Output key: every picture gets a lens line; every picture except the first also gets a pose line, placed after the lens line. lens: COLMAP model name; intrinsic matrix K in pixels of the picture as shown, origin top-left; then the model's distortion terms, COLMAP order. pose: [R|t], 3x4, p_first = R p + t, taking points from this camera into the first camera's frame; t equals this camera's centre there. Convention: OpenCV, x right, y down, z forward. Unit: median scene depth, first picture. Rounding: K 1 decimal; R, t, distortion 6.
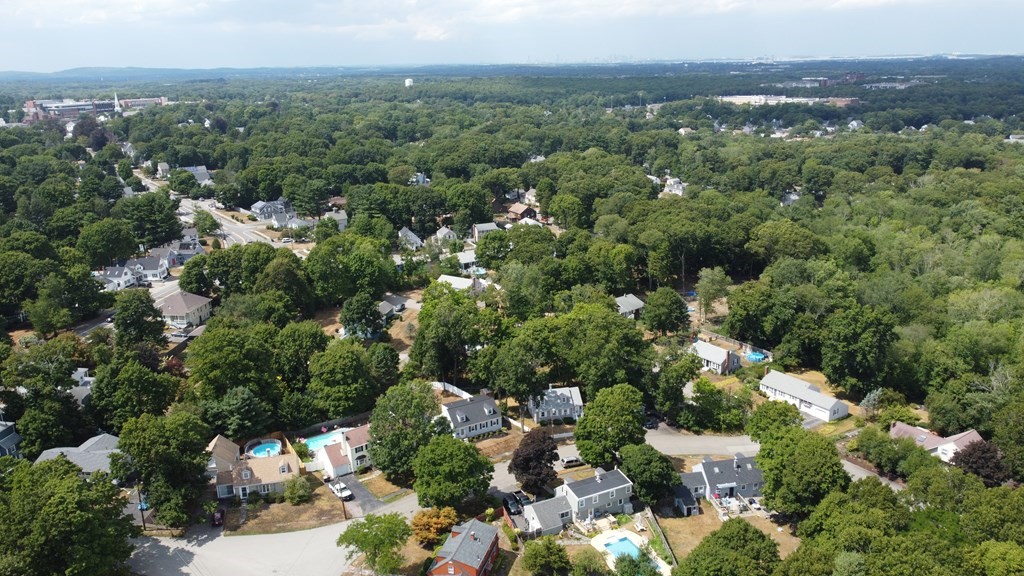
lens RADIAL K [[761.3, 0, 513.5], [0, 761.3, 294.7], [0, 0, 1]] dist [-0.001258, -0.009750]
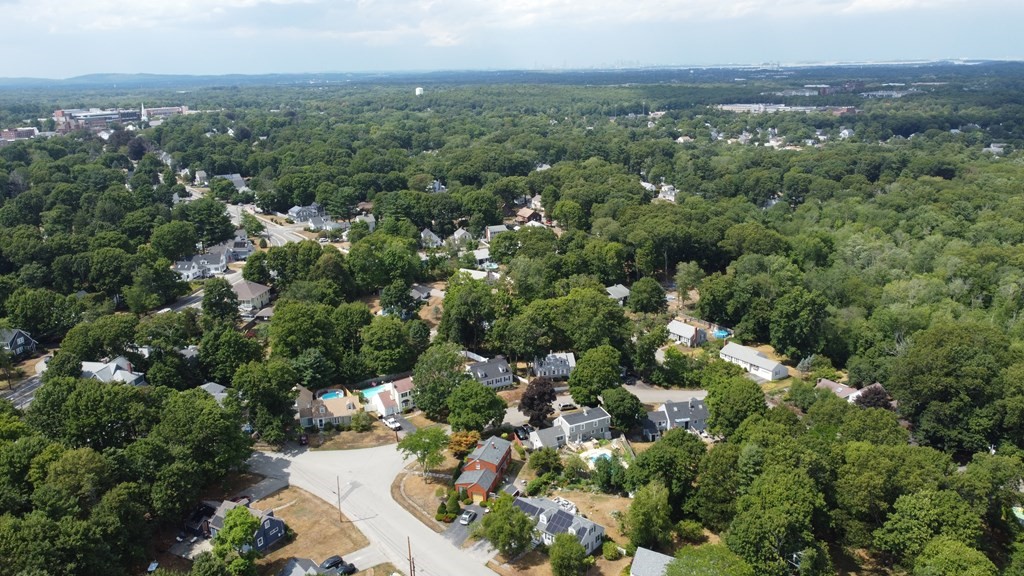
lens RADIAL K [[761.3, 0, 513.5], [0, 761.3, 294.7], [0, 0, 1]] dist [-0.001258, -0.009750]
pose [[0.999960, 0.001310, -0.008851, -0.001744], [-0.001369, 0.999977, -0.006640, 0.021637], [0.008842, 0.006652, 0.999939, -0.173270]]
